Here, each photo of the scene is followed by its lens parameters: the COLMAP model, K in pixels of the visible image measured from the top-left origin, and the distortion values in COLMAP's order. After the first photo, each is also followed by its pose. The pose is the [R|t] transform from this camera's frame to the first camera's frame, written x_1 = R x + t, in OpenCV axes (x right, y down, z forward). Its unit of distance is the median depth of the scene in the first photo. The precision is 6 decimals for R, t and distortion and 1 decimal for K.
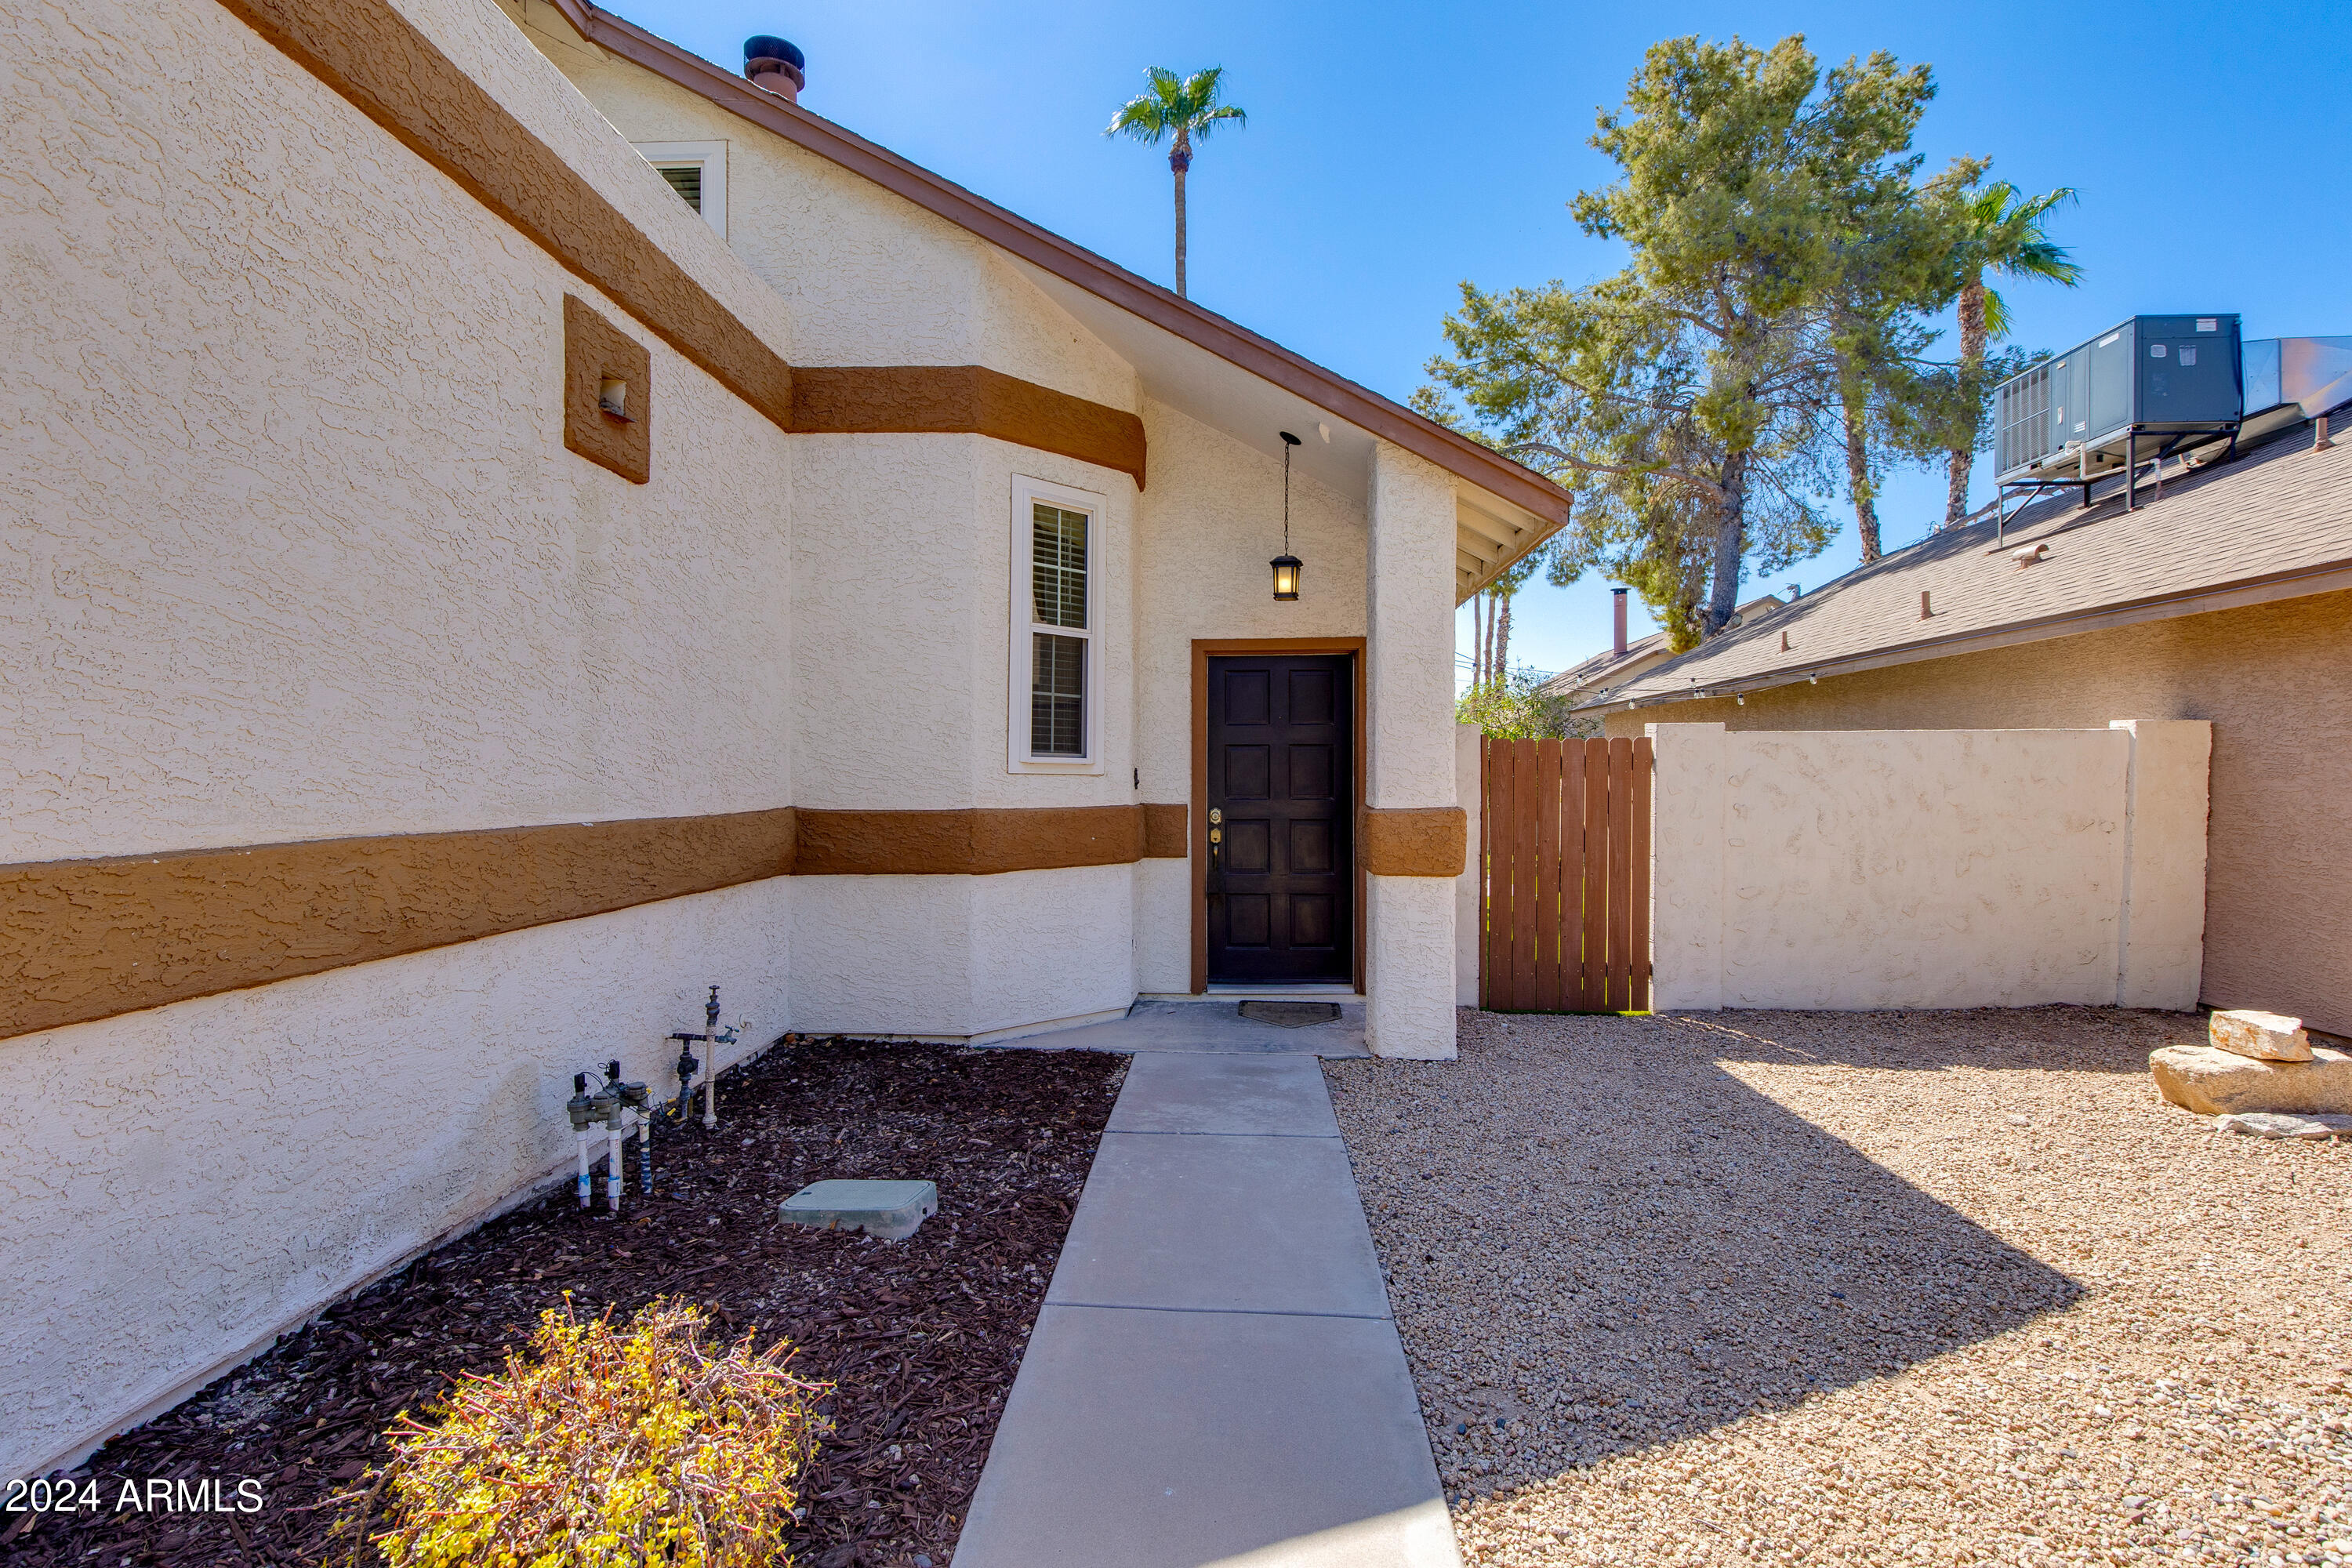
lens RADIAL K [[1062.5, 0, 1176.0], [0, 1062.5, 784.0], [0, 0, 1]] dist [0.005725, -0.000157]
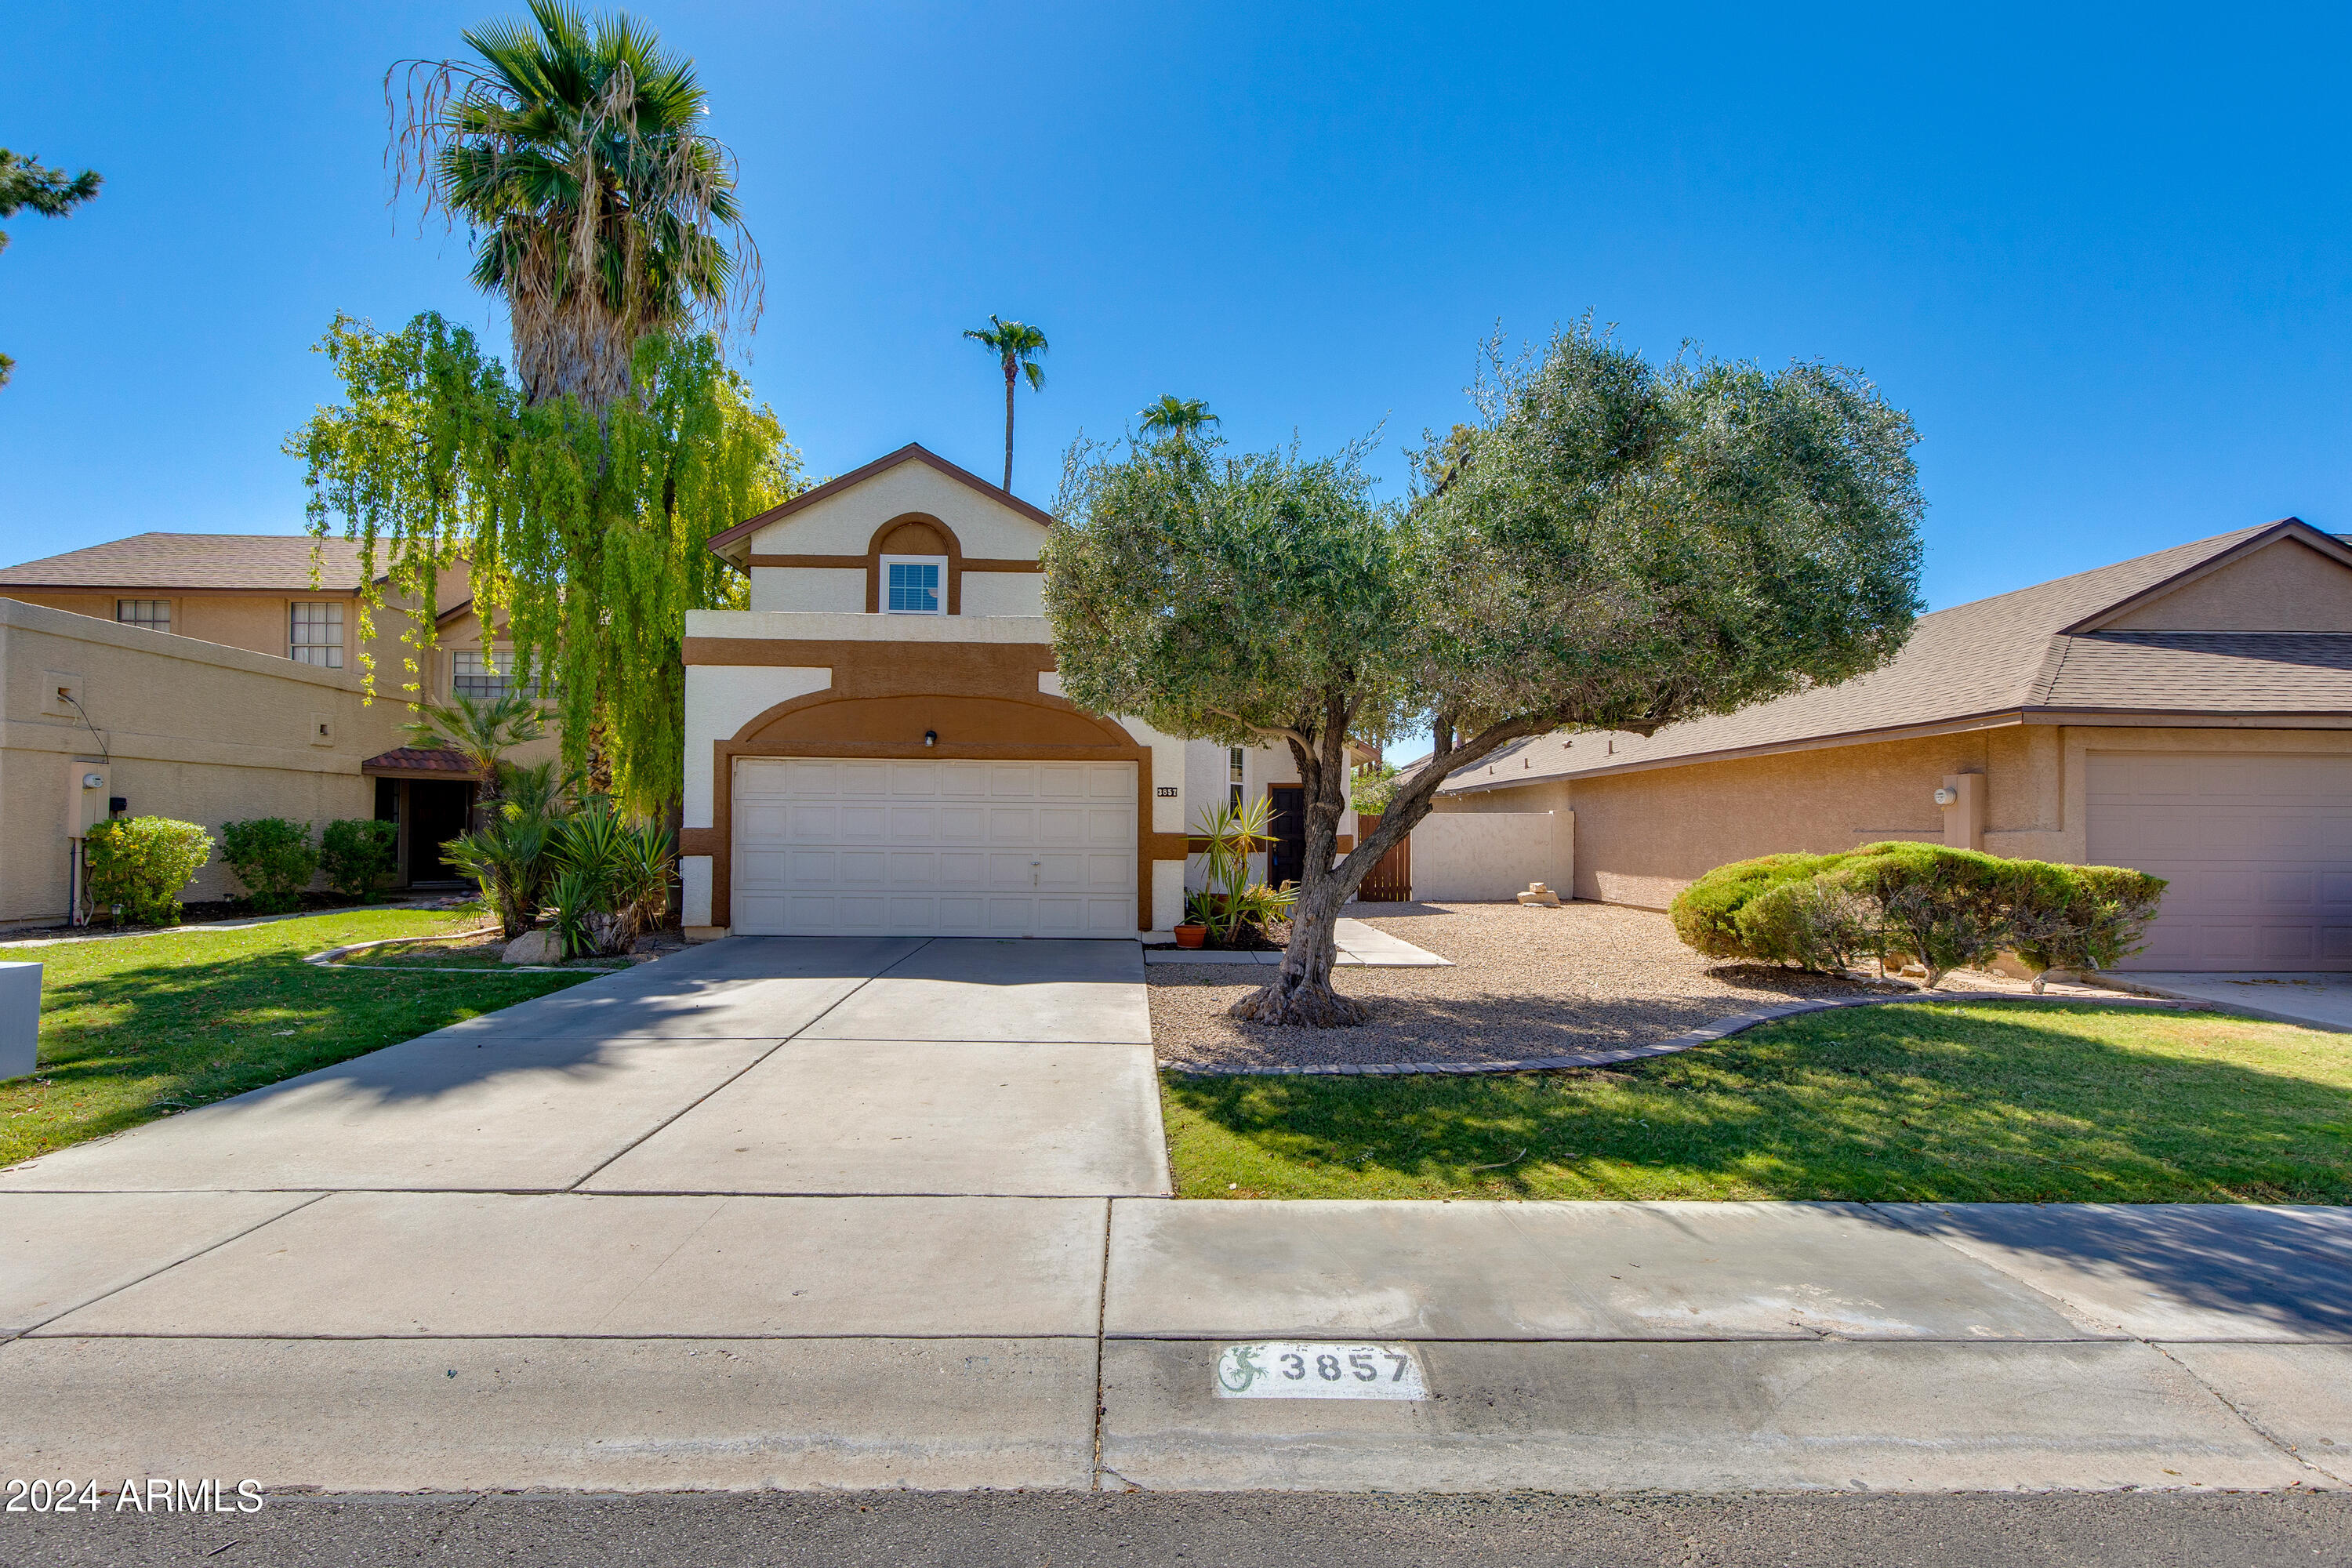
lens RADIAL K [[1062.5, 0, 1176.0], [0, 1062.5, 784.0], [0, 0, 1]] dist [0.005725, -0.000157]
pose [[0.995866, 0.005263, 0.090679, -0.563905], [0.000510, 0.997980, -0.063526, 0.069695], [-0.090830, 0.063309, 0.993852, -2.192036]]
